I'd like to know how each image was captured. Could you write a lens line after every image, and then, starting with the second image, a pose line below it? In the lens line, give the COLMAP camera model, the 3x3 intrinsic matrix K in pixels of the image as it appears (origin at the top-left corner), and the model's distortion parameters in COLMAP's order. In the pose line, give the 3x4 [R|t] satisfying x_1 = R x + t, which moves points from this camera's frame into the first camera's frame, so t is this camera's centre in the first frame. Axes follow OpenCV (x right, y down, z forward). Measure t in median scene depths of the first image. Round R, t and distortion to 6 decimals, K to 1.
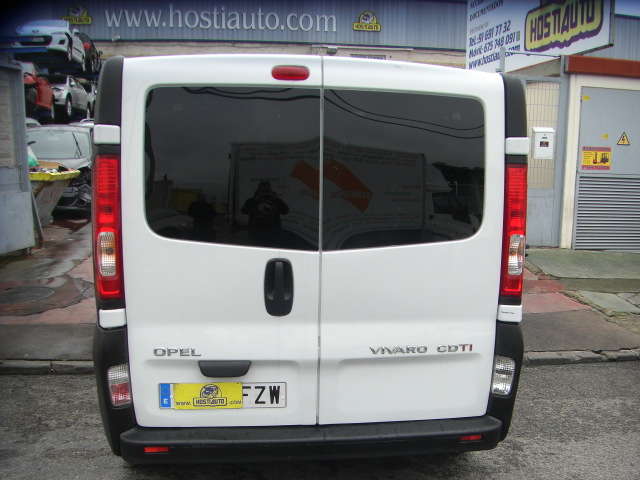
lens RADIAL K [[720.7, 0, 362.2], [0, 720.7, 353.3], [0, 0, 1]] dist [-0.173782, 0.075657]
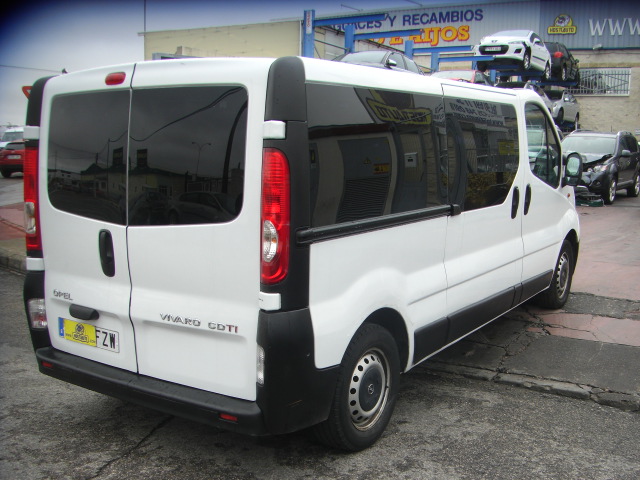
lens RADIAL K [[720.7, 0, 362.2], [0, 720.7, 353.3], [0, 0, 1]] dist [-0.173782, 0.075657]
pose [[0.754452, 0.174943, -0.632611, 0.765382], [-0.183458, 0.981616, 0.052666, -0.050057], [0.630195, 0.076324, 0.772677, 0.267407]]
